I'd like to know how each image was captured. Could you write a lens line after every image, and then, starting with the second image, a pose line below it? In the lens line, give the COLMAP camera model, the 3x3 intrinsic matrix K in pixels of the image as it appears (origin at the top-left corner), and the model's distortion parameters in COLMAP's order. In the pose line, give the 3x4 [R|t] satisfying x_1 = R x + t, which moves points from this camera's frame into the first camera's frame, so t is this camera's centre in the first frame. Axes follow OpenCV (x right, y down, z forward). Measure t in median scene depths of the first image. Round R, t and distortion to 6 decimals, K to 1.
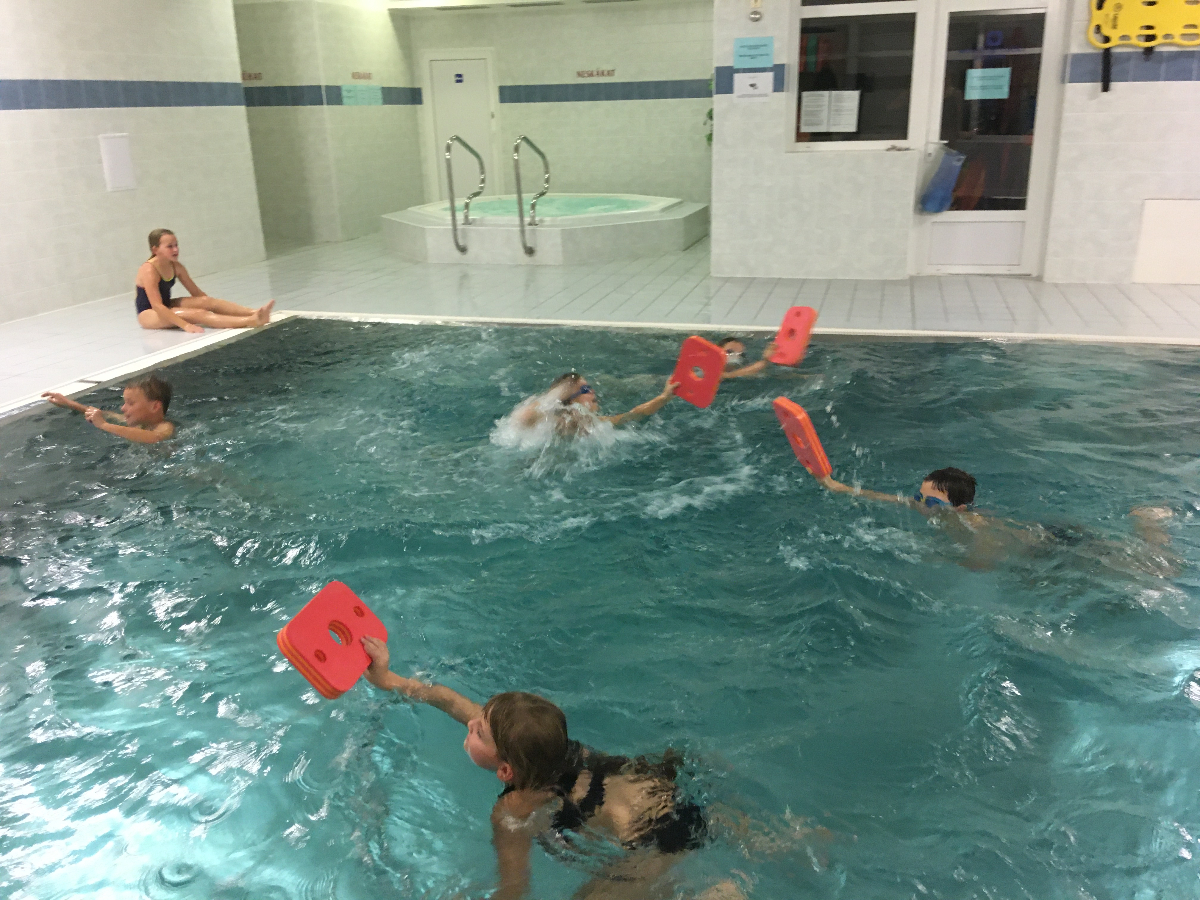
lens RADIAL K [[1012.6, 0, 594.5], [0, 1012.6, 443.5], [0, 0, 1]] dist [0.115128, -0.179564]
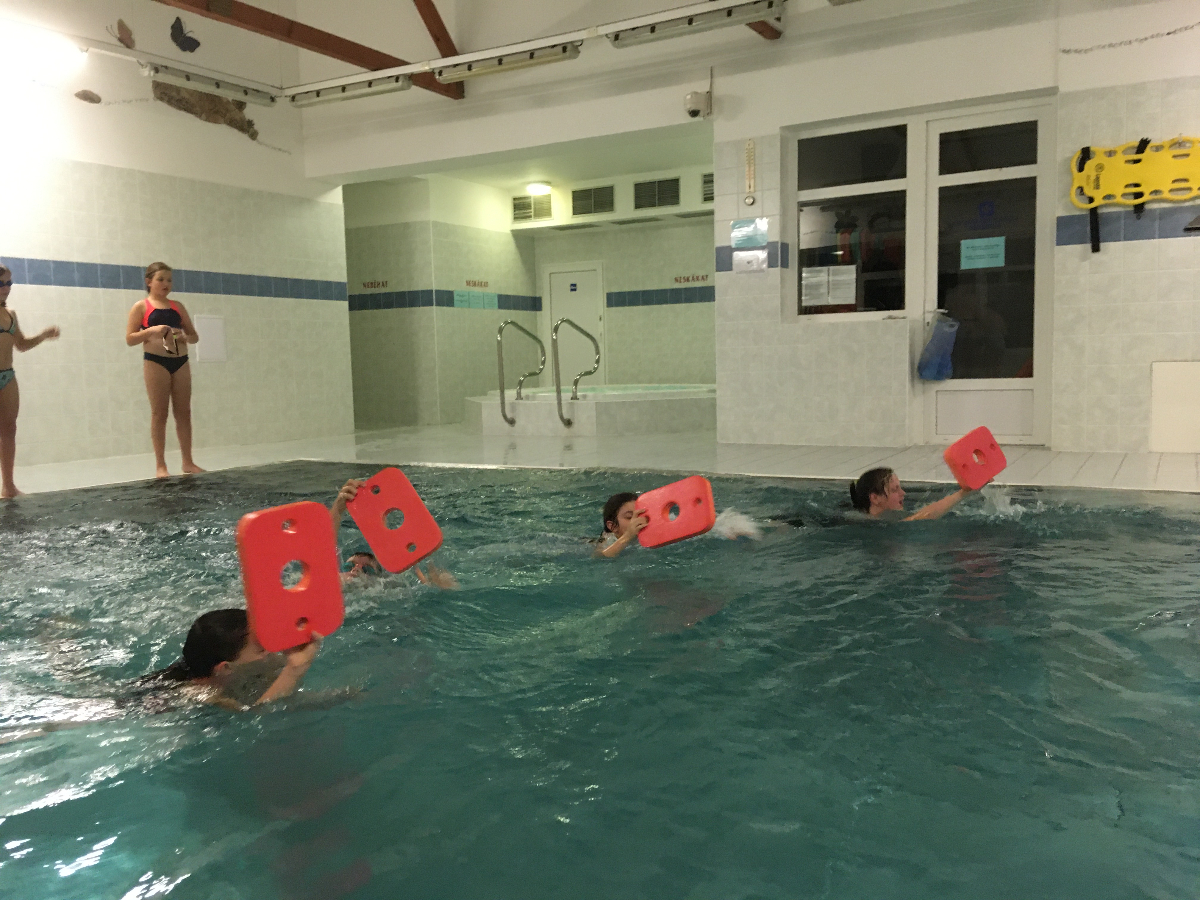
lens RADIAL K [[1012.6, 0, 594.5], [0, 1012.6, 443.5], [0, 0, 1]] dist [0.115128, -0.179564]
pose [[0.969027, 0.018954, -0.246226, 0.254072], [-0.074418, 0.973115, -0.217967, 0.066502], [0.235475, 0.229540, 0.944385, 0.025398]]
